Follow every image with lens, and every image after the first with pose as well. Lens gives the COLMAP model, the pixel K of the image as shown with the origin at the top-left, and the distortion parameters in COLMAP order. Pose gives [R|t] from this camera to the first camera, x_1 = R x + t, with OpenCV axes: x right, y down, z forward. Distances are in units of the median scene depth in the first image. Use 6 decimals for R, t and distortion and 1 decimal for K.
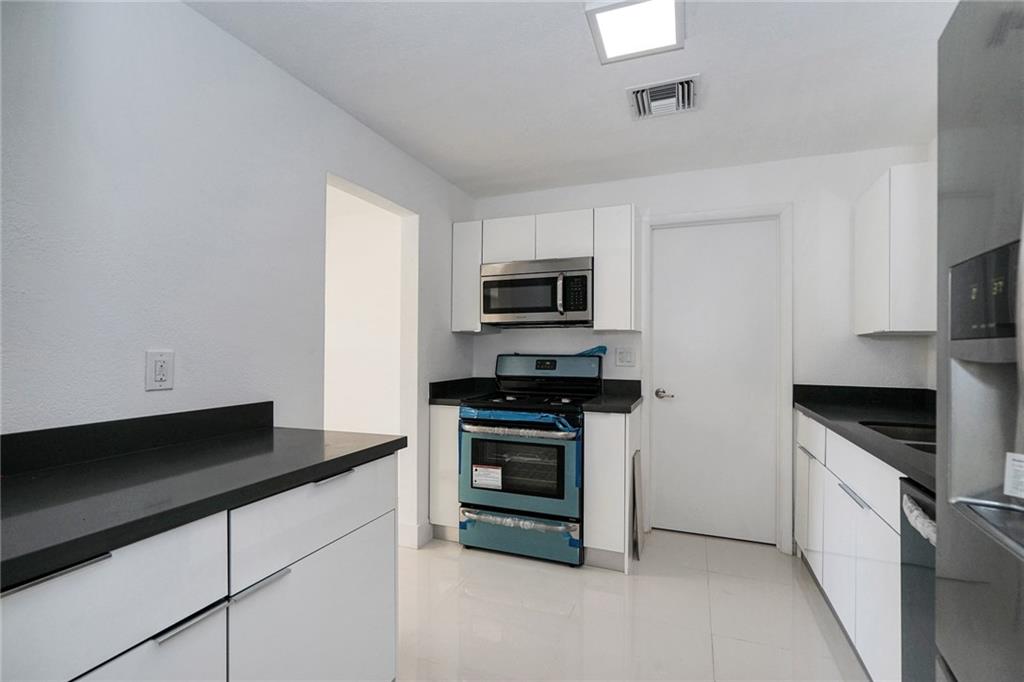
lens RADIAL K [[471.2, 0, 516.9], [0, 471.2, 344.3], [0, 0, 1]] dist [-0.002246, -0.000035]
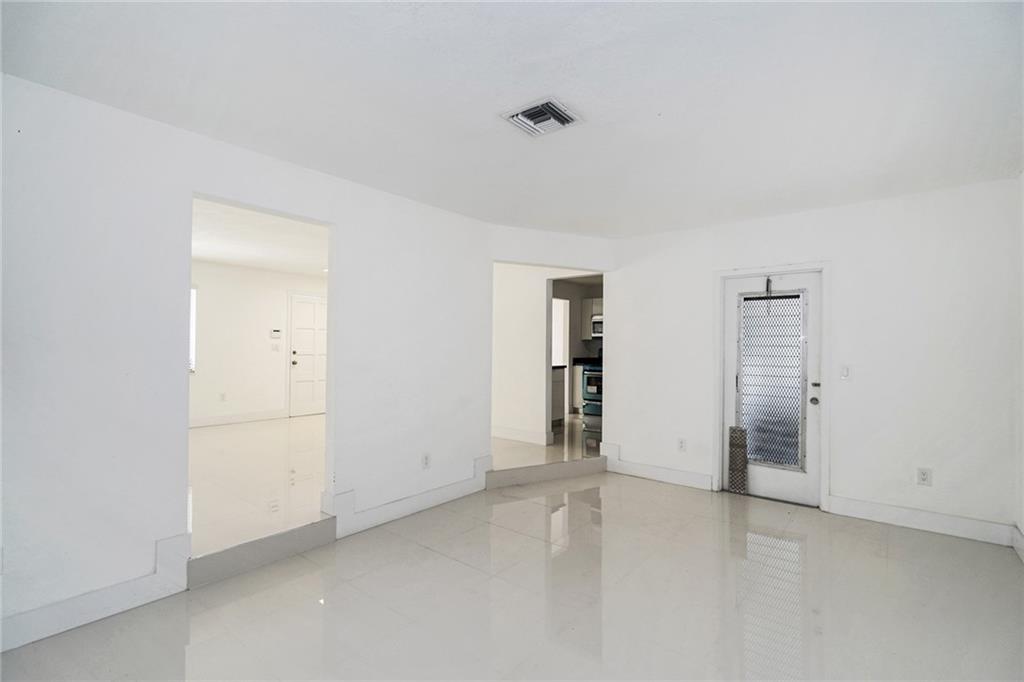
lens RADIAL K [[471.2, 0, 516.9], [0, 471.2, 344.3], [0, 0, 1]] dist [-0.002246, -0.000035]
pose [[0.951635, 0.000601, -0.307231, 0.390409], [-0.000795, 1.000000, -0.000507, 0.001416], [0.307231, 0.000727, 0.951635, -1.929325]]
